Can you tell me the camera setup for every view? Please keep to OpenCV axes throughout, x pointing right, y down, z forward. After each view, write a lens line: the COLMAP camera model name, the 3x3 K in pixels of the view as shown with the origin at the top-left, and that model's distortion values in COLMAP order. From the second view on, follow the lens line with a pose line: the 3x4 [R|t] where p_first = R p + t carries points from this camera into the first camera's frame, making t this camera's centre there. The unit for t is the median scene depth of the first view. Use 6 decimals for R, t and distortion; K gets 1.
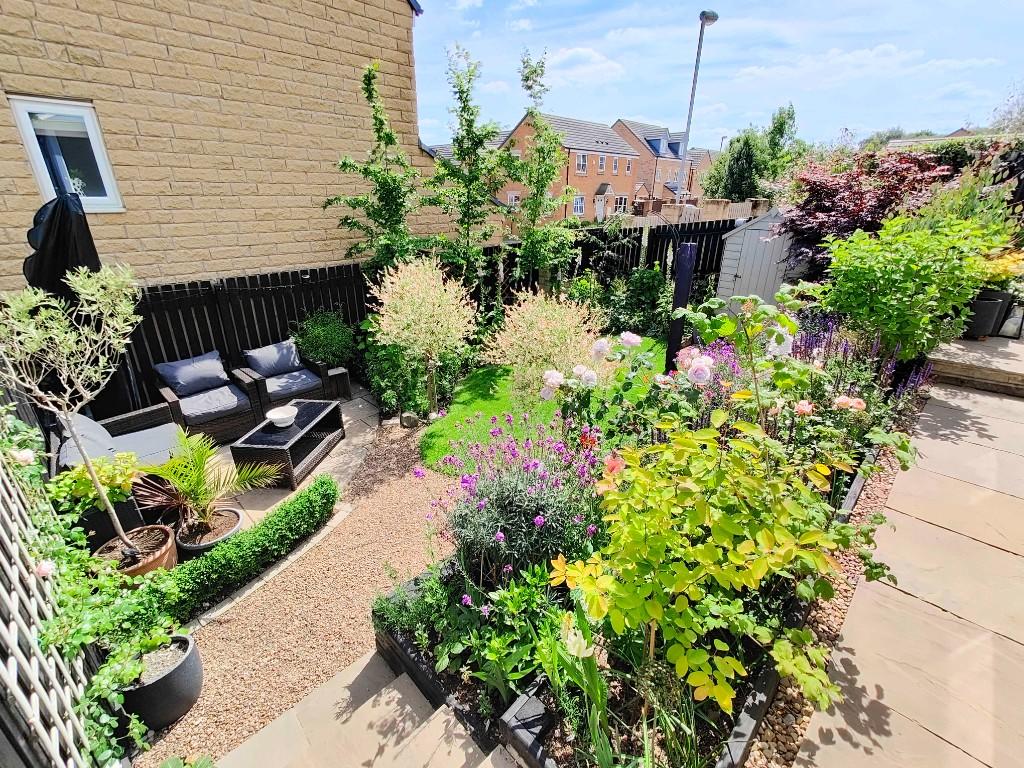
lens RADIAL K [[450.3, 0, 510.1], [0, 450.3, 380.9], [0, 0, 1]] dist [0.003446, -0.000106]
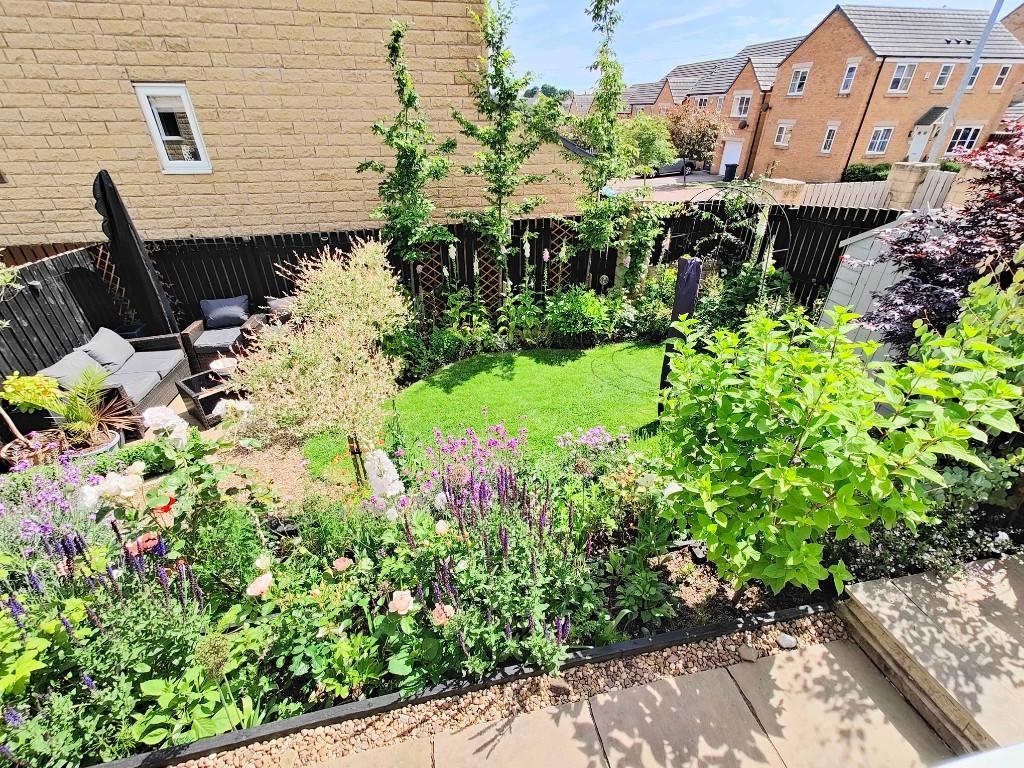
lens RADIAL K [[450.3, 0, 510.1], [0, 450.3, 380.9], [0, 0, 1]] dist [0.003446, -0.000106]
pose [[0.843648, 0.268593, -0.464883, 0.549651], [-0.201092, 0.960919, 0.190253, -0.206889], [0.497816, -0.067023, 0.864689, 0.264586]]
